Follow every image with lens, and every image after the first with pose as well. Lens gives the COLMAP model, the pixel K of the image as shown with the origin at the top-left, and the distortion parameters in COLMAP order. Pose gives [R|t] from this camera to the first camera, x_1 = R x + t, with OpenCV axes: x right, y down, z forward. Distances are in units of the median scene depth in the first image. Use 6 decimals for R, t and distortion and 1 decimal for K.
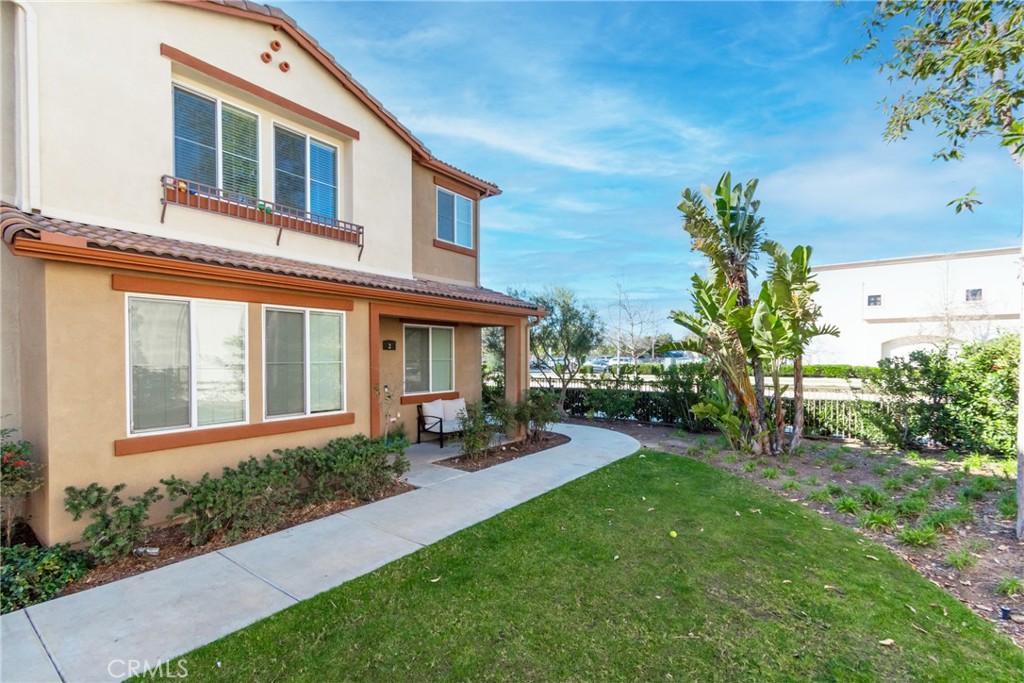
lens RADIAL K [[460.6, 0, 524.6], [0, 460.6, 368.2], [0, 0, 1]] dist [0.001781, -0.000904]
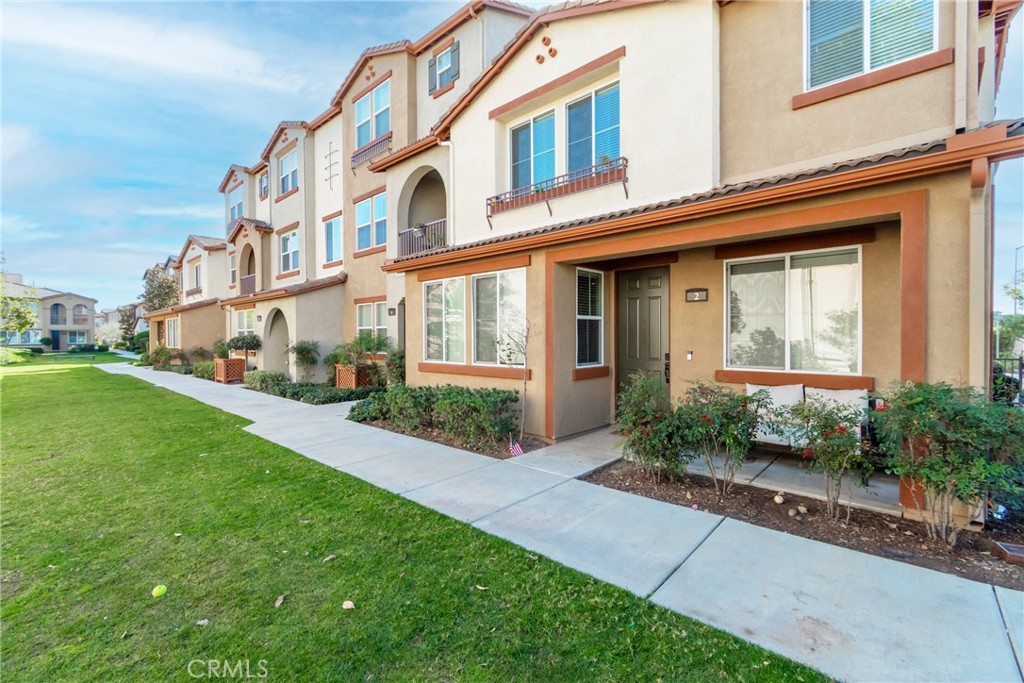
lens RADIAL K [[460.6, 0, 514.9], [0, 460.6, 339.1], [0, 0, 1]] dist [0.001781, -0.000904]
pose [[-0.135711, 0.003698, -0.990742, 0.595510], [-0.021316, 0.999751, 0.006652, 0.027449], [0.990519, 0.022022, -0.135598, 1.088777]]
